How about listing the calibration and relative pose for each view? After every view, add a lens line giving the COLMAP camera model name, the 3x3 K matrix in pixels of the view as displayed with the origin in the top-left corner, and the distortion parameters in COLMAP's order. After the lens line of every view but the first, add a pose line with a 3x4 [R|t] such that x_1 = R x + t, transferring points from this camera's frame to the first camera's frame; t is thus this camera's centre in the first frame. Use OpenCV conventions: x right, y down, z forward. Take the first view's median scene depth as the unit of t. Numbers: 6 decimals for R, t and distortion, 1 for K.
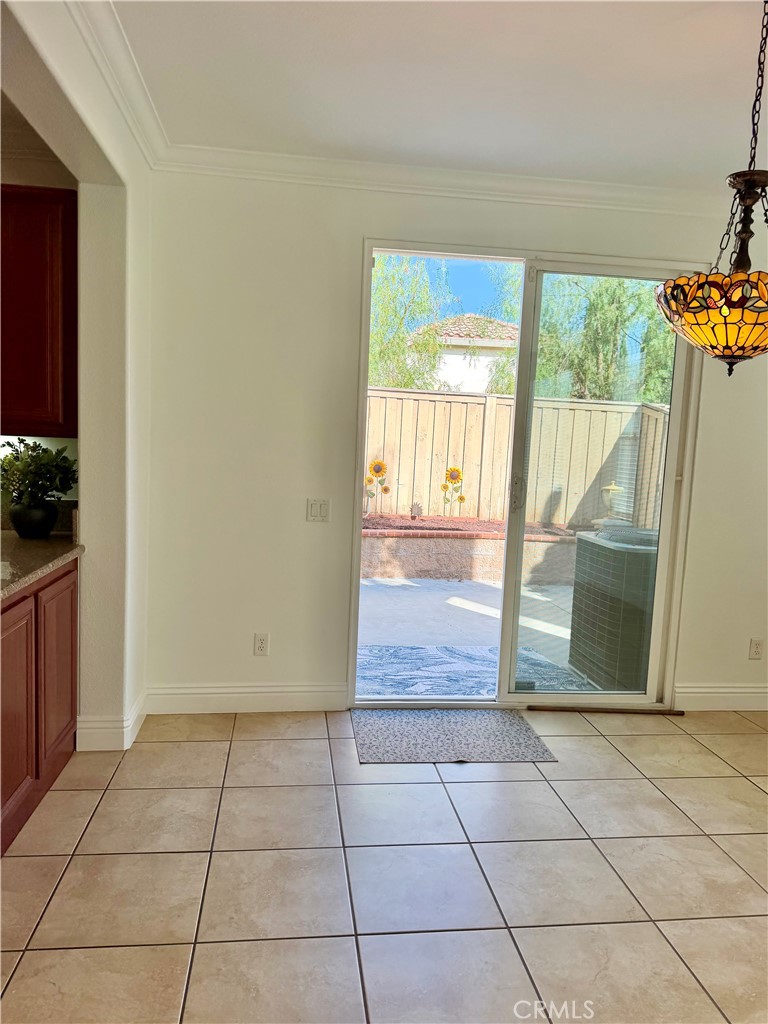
lens RADIAL K [[725.5, 0, 385.5], [0, 725.5, 517.0], [0, 0, 1]] dist [0.031105, -0.001106]
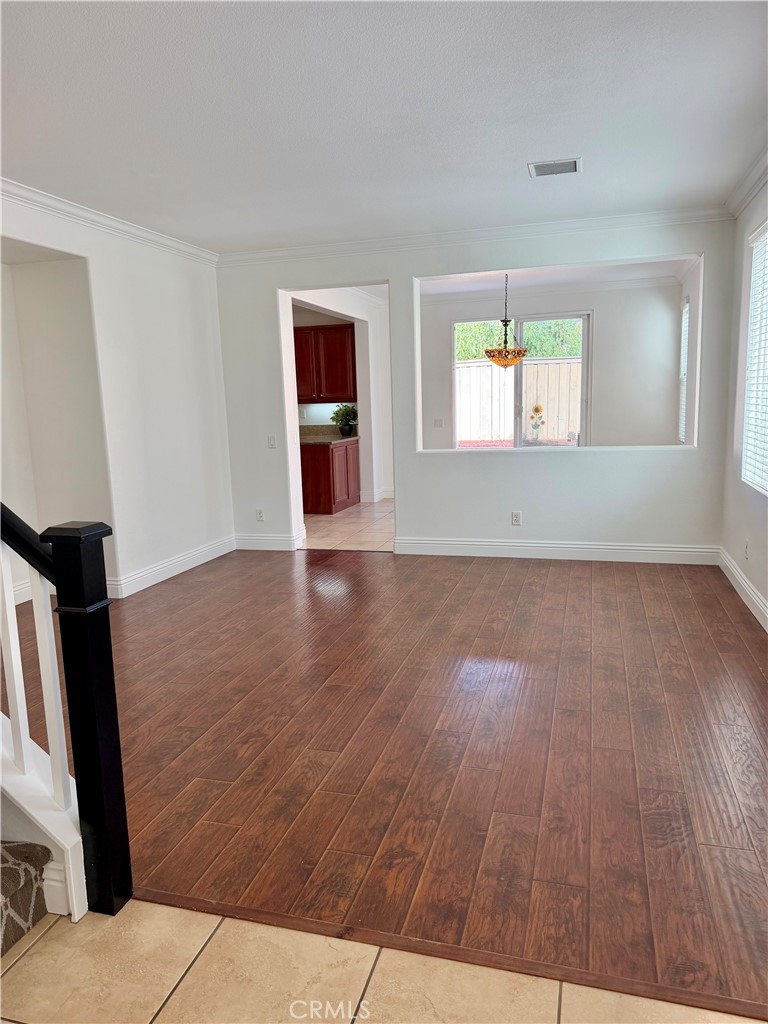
lens RADIAL K [[725.5, 0, 382.9], [0, 725.5, 513.7], [0, 0, 1]] dist [0.031105, -0.001106]
pose [[0.918876, -0.008093, -0.394463, 0.878098], [0.029464, 0.998405, 0.048152, 0.216101], [0.393444, -0.055868, 0.917649, -1.791068]]
